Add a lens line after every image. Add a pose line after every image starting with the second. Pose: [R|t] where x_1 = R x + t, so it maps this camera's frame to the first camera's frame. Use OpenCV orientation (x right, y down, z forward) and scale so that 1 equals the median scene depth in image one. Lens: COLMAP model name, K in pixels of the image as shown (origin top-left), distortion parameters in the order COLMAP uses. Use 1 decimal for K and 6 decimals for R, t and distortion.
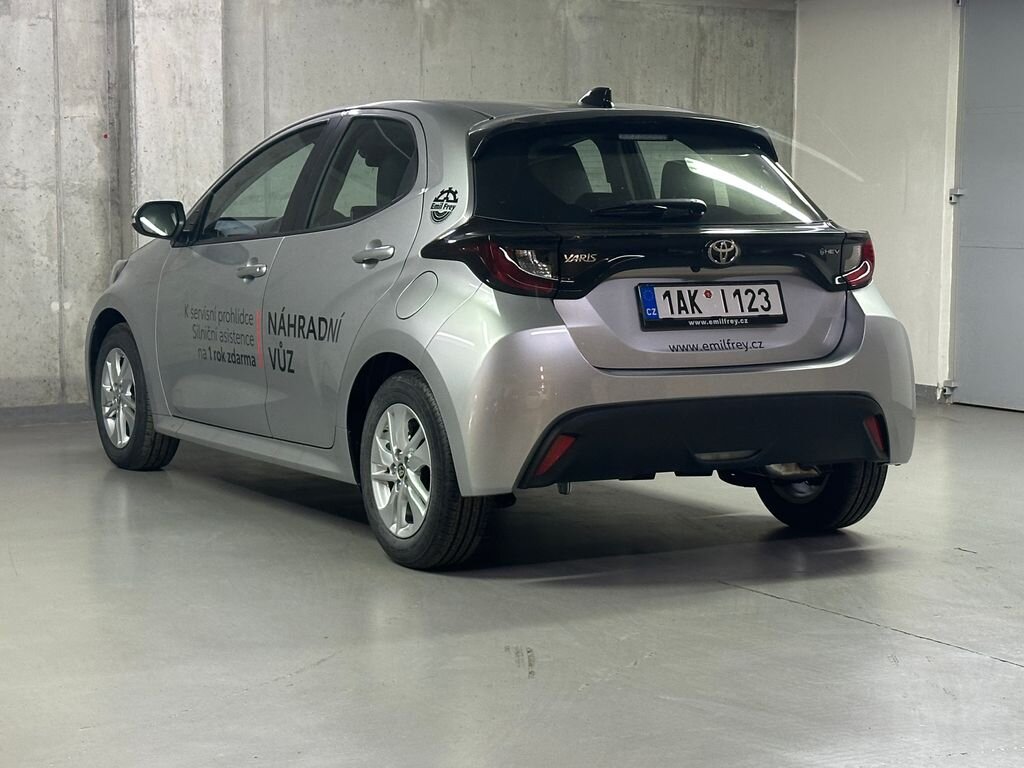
lens RADIAL K [[2142.9, 0, 510.8], [0, 2142.9, 385.0], [0, 0, 1]] dist [0.189510, 0.000000]
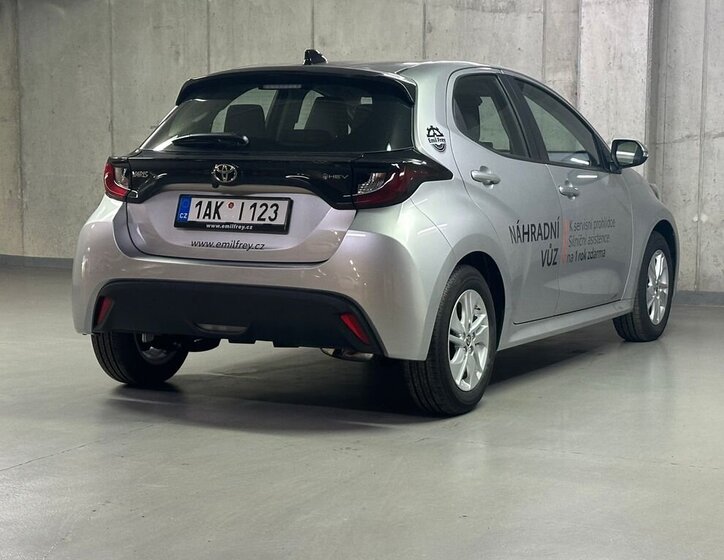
lens RADIAL K [[1590.0, 0, 358.9], [0, 1590.0, 275.3], [0, 0, 1]] dist [0.148099, 0.000000]
pose [[0.536397, 0.074584, -0.840663, 0.620653], [-0.080772, 0.996052, 0.036833, -0.027156], [0.840092, 0.048145, 0.540304, 0.351421]]
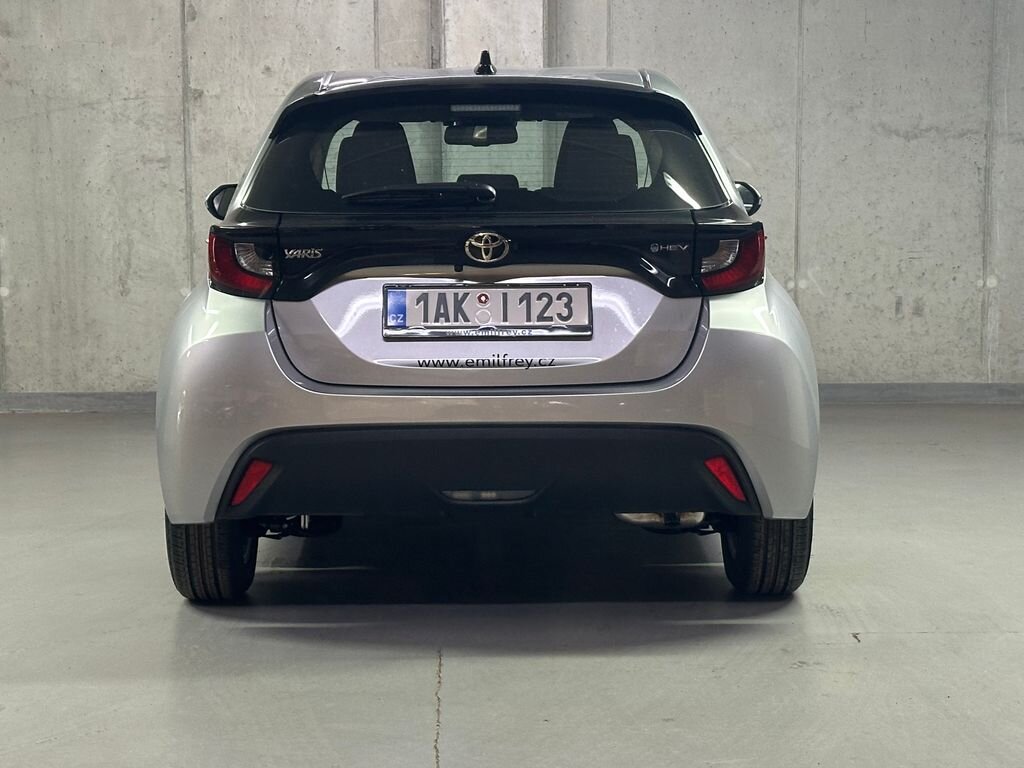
lens RADIAL K [[2142.9, 0, 515.4], [0, 2142.9, 383.8], [0, 0, 1]] dist [0.189510, 0.000000]
pose [[0.873780, 0.040725, -0.484614, 0.326277], [-0.034259, 0.999167, 0.022195, -0.018287], [0.485114, -0.002791, 0.874447, 0.186120]]
